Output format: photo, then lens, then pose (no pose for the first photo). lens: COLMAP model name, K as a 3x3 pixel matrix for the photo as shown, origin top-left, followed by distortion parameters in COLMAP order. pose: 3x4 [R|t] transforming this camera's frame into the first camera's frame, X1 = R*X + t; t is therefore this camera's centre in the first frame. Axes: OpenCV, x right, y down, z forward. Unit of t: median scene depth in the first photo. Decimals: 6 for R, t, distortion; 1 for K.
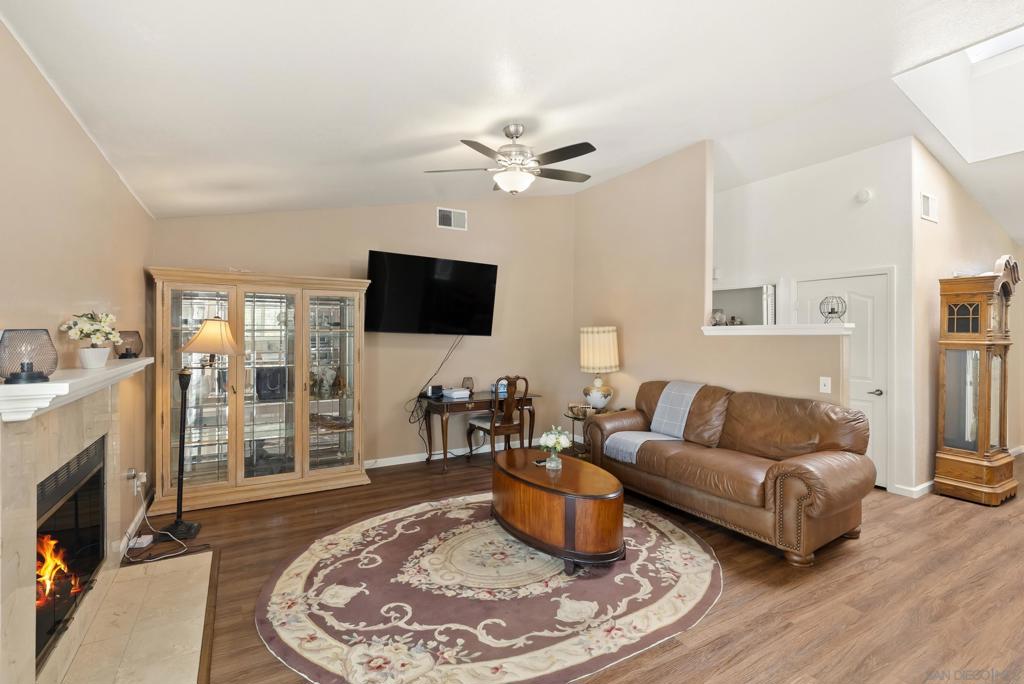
lens RADIAL K [[464.7, 0, 510.3], [0, 464.7, 332.4], [0, 0, 1]] dist [-0.009751, 0.004508]
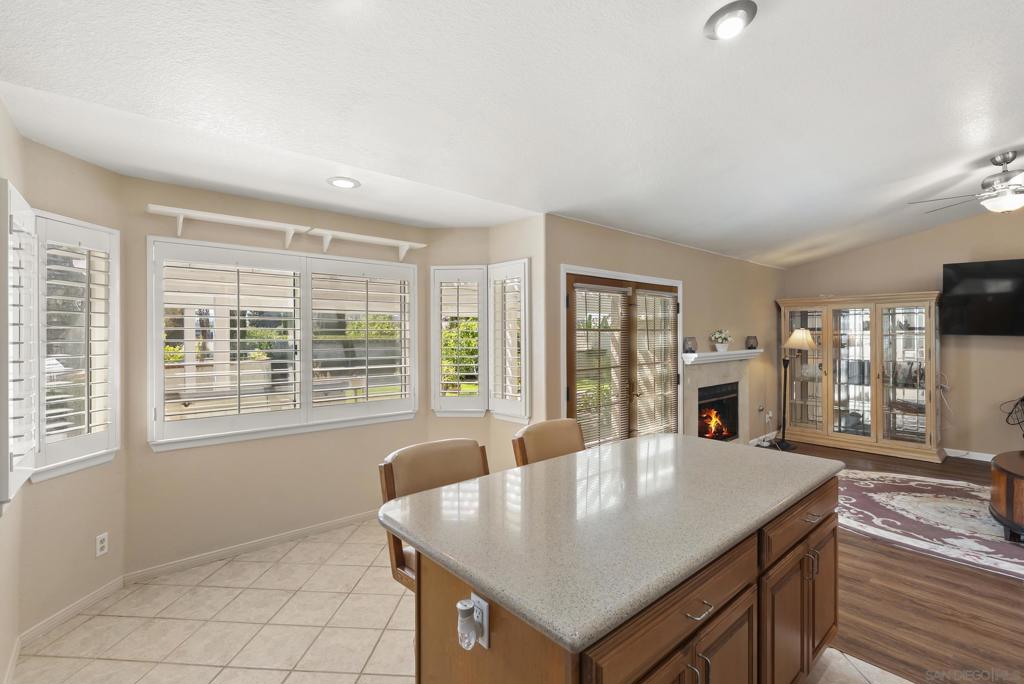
lens RADIAL K [[464.7, 0, 511.4], [0, 464.7, 336.3], [0, 0, 1]] dist [-0.009751, 0.004508]
pose [[0.188763, -0.001377, -0.982022, 1.115398], [0.010241, 0.999947, 0.000566, -0.015963], [0.981969, -0.010164, 0.188767, -0.500625]]
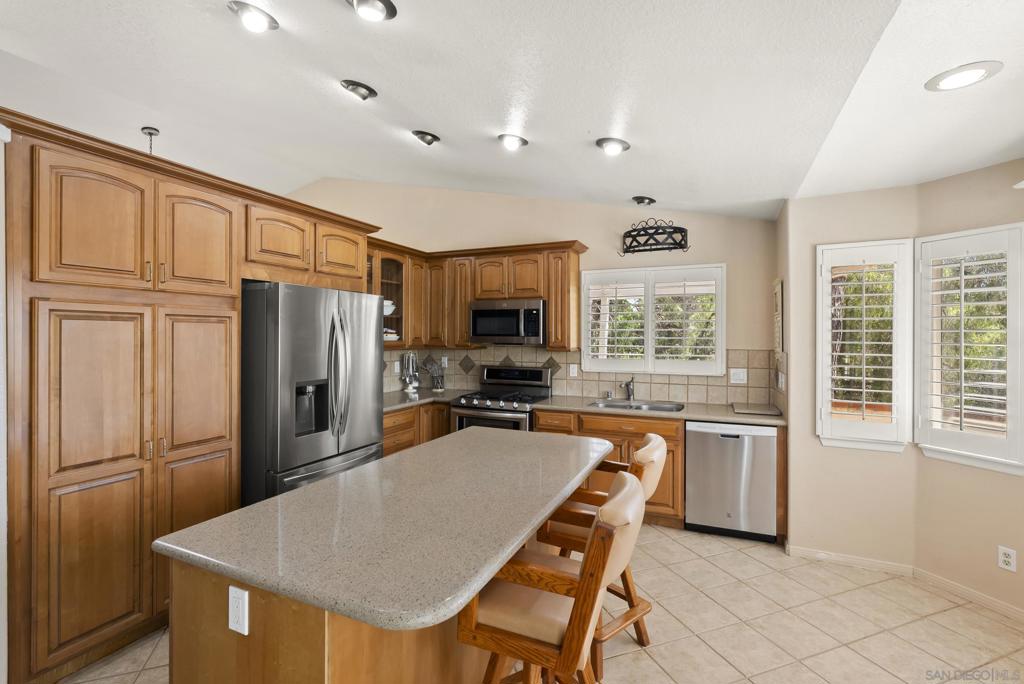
lens RADIAL K [[464.7, 0, 509.7], [0, 464.7, 337.4], [0, 0, 1]] dist [-0.009751, 0.004508]
pose [[-0.575566, -0.010141, 0.817692, -0.207333], [-0.012992, 0.999910, 0.003256, -0.018985], [-0.817652, -0.008749, -0.575646, 0.196140]]
